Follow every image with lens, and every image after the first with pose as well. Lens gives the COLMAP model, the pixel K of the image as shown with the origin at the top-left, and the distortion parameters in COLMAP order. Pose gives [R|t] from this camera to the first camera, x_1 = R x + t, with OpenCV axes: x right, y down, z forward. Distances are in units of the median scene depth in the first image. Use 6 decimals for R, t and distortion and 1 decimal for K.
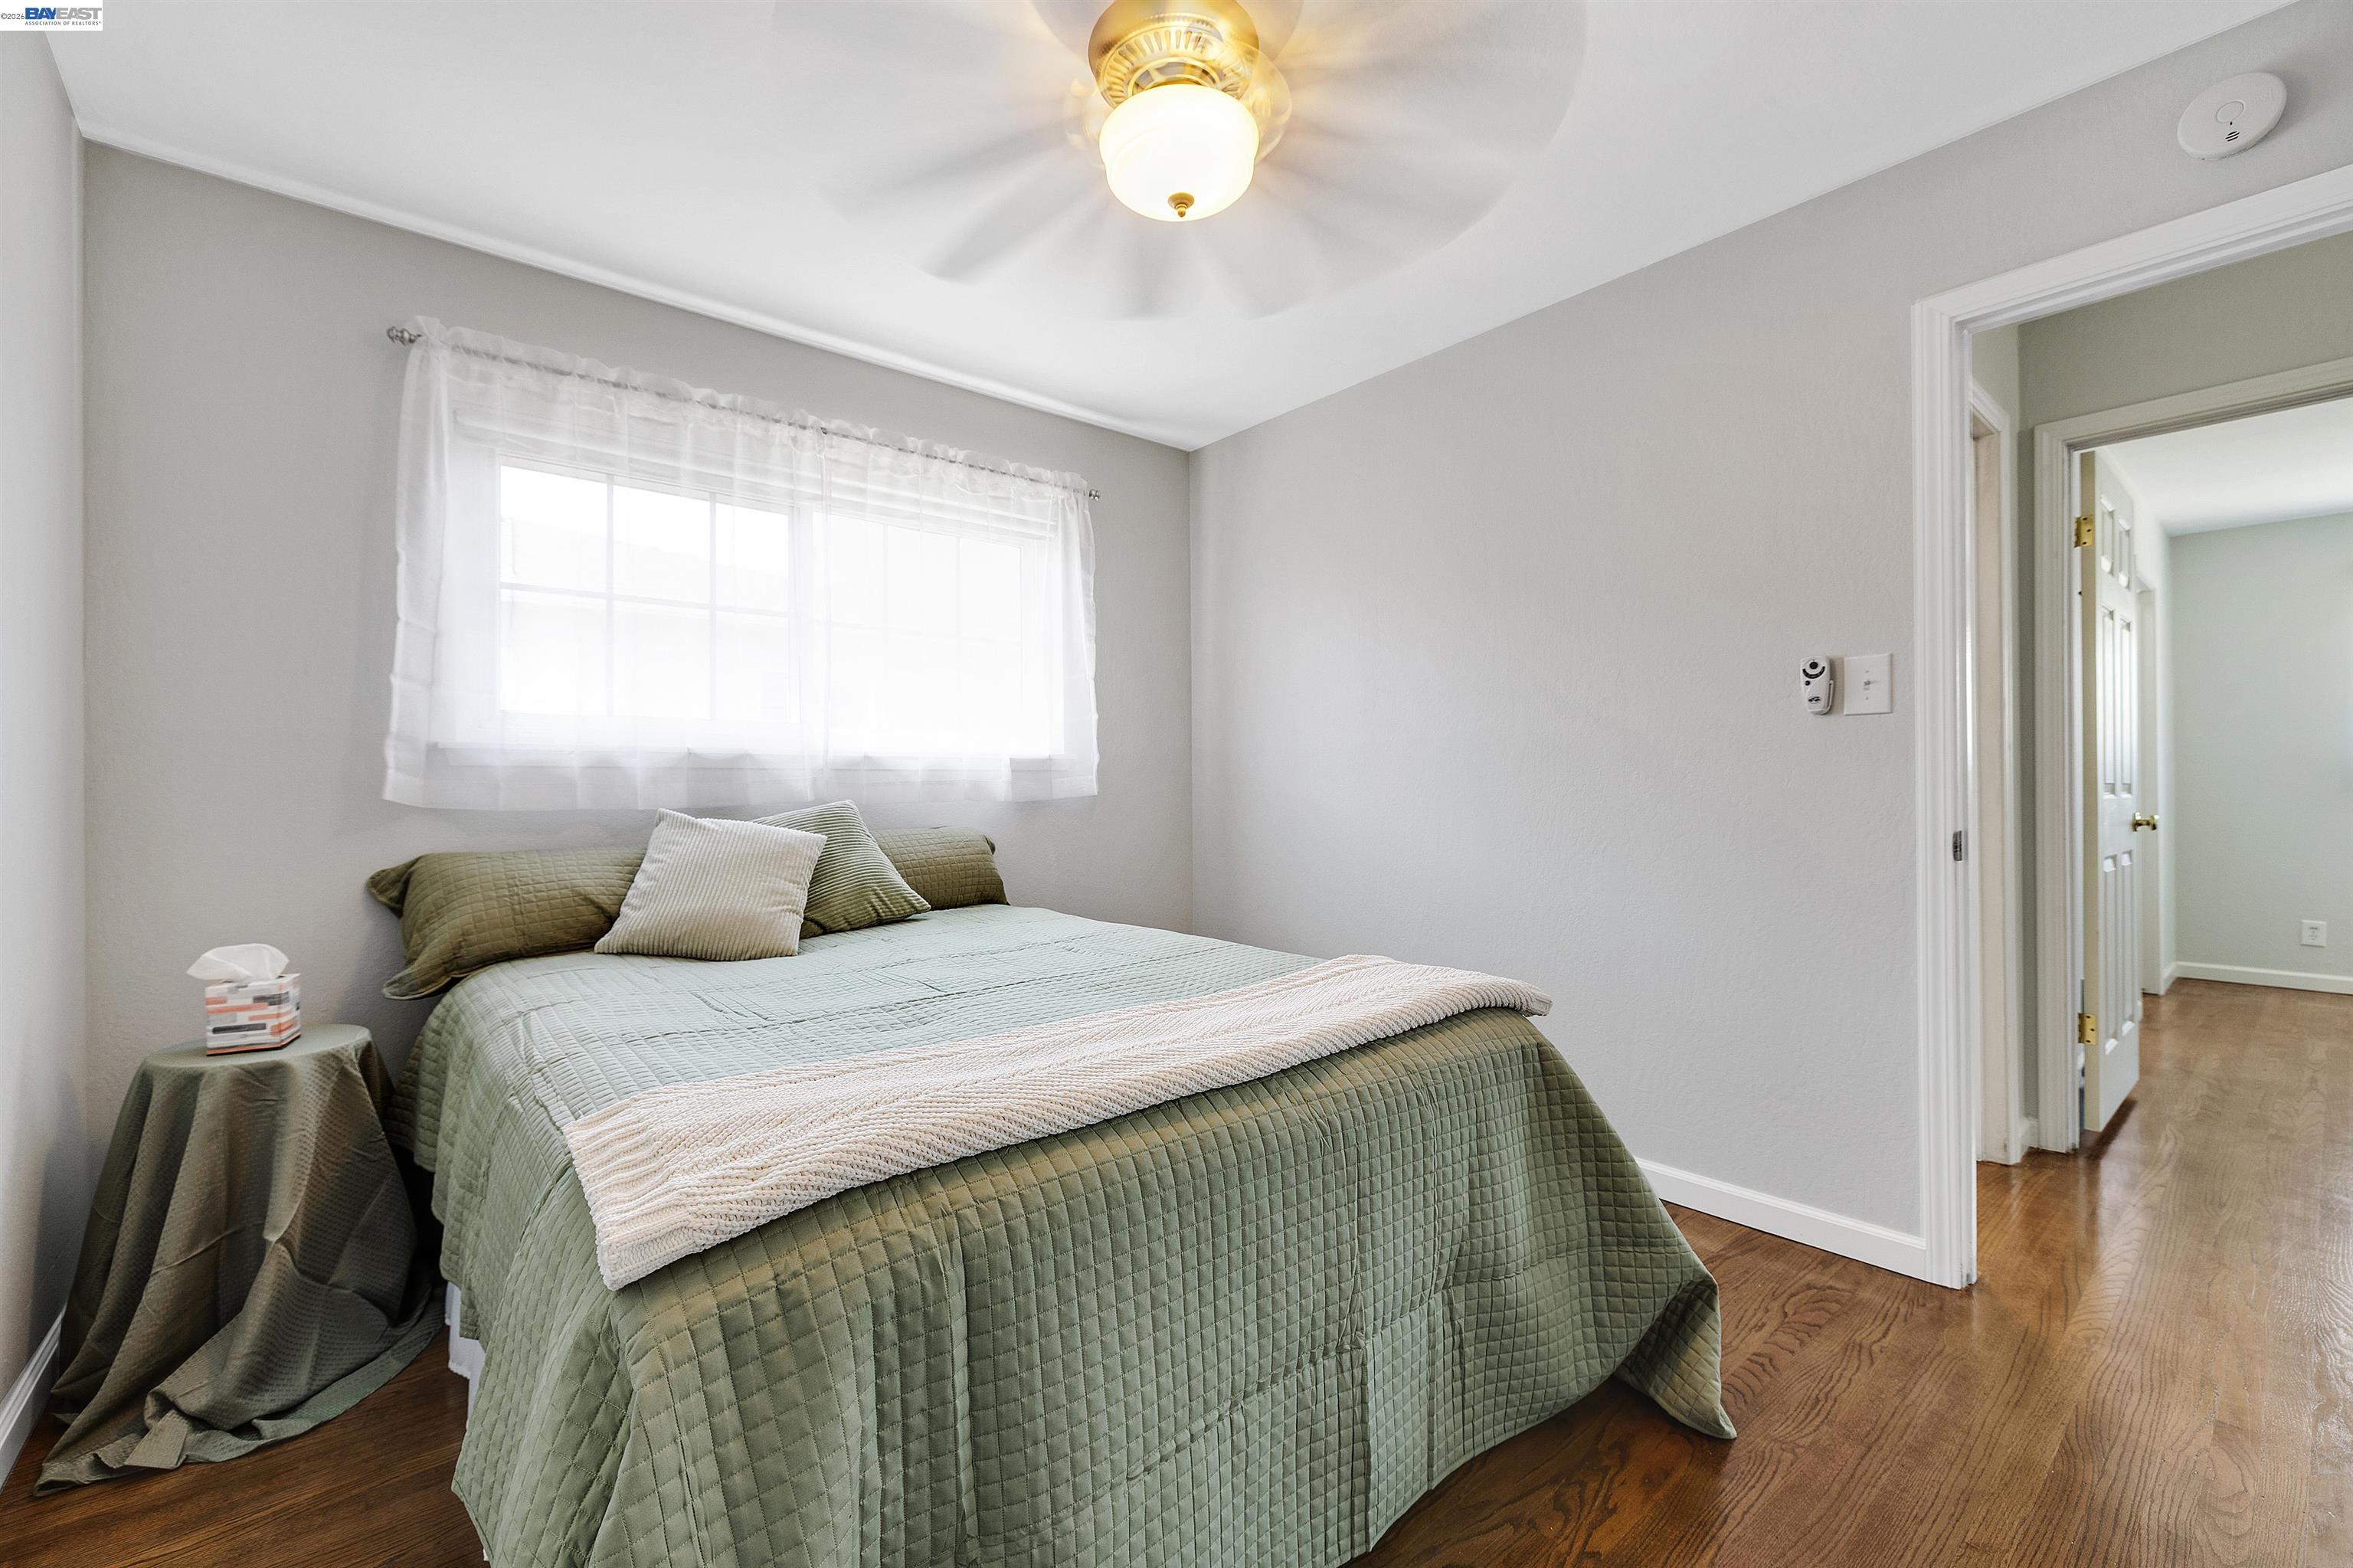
lens RADIAL K [[983.7, 0, 1176.8], [0, 983.7, 784.7], [0, 0, 1]] dist [-0.002235, 0.000321]
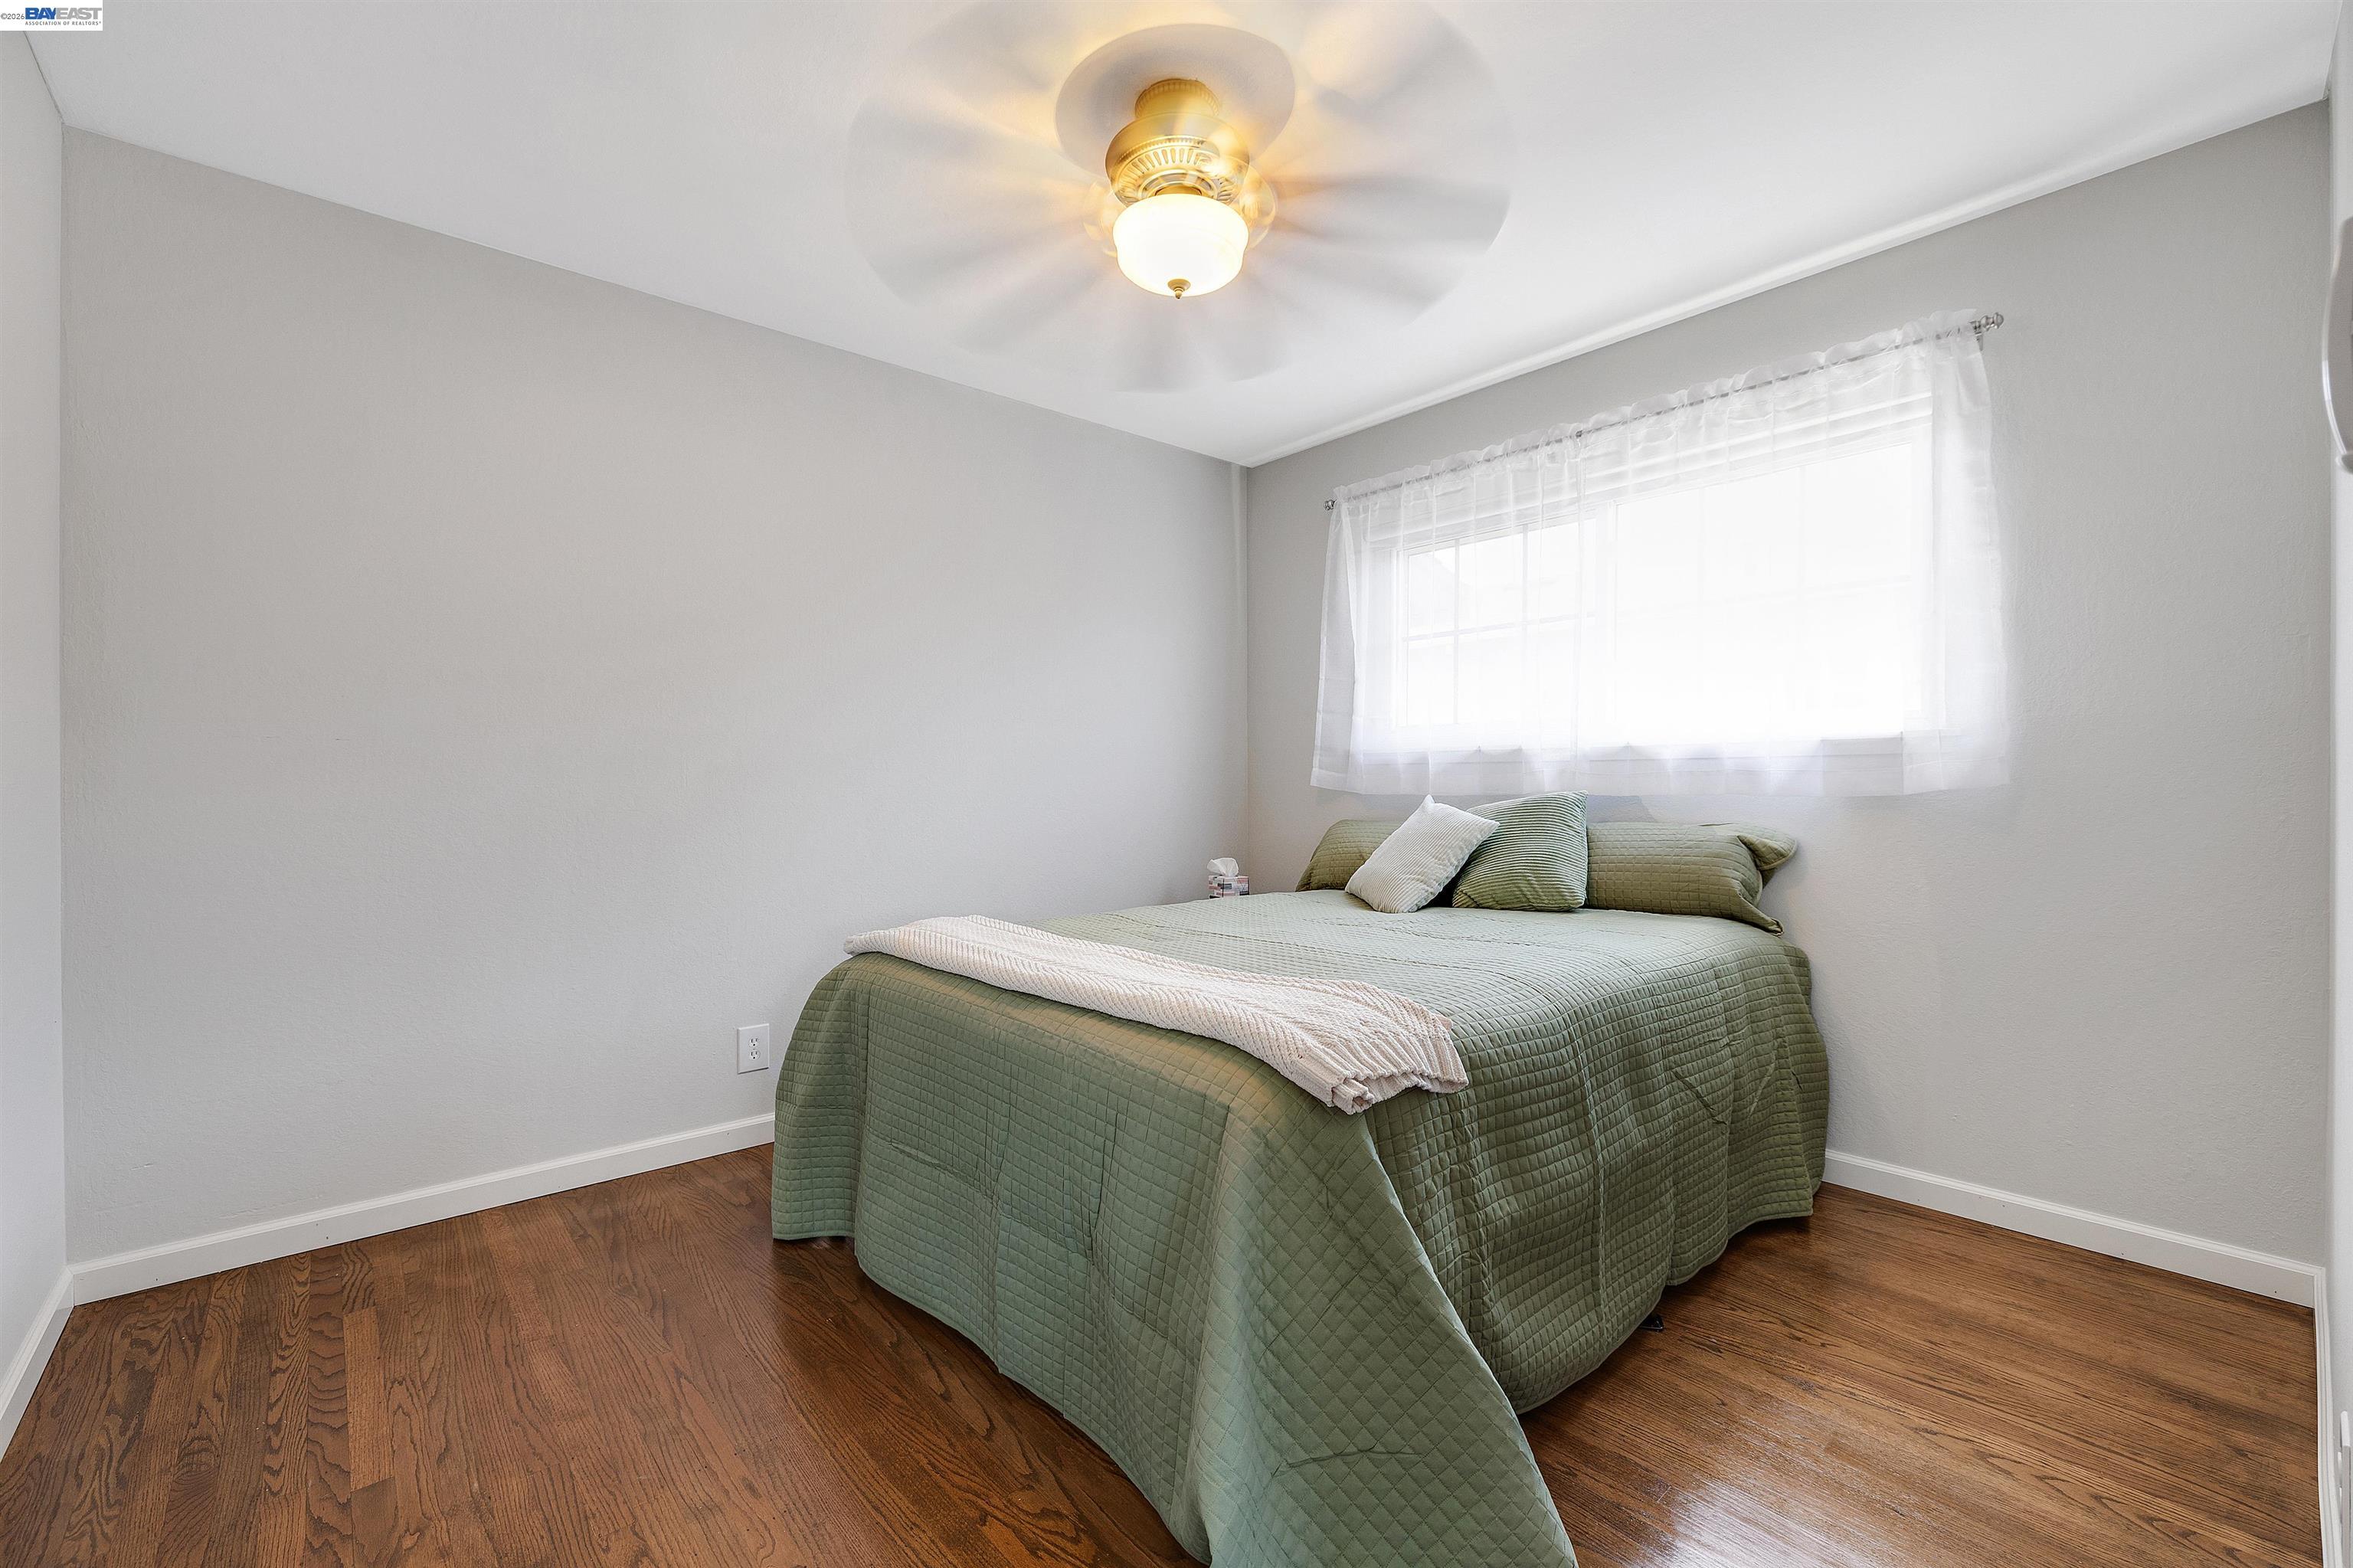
lens RADIAL K [[983.7, 0, 1164.4], [0, 983.7, 787.5], [0, 0, 1]] dist [-0.002235, 0.000321]
pose [[0.004931, 0.012820, -0.999906, 0.731909], [0.006400, 0.999897, 0.012851, -0.003934], [0.999967, -0.006463, 0.004848, 0.597914]]
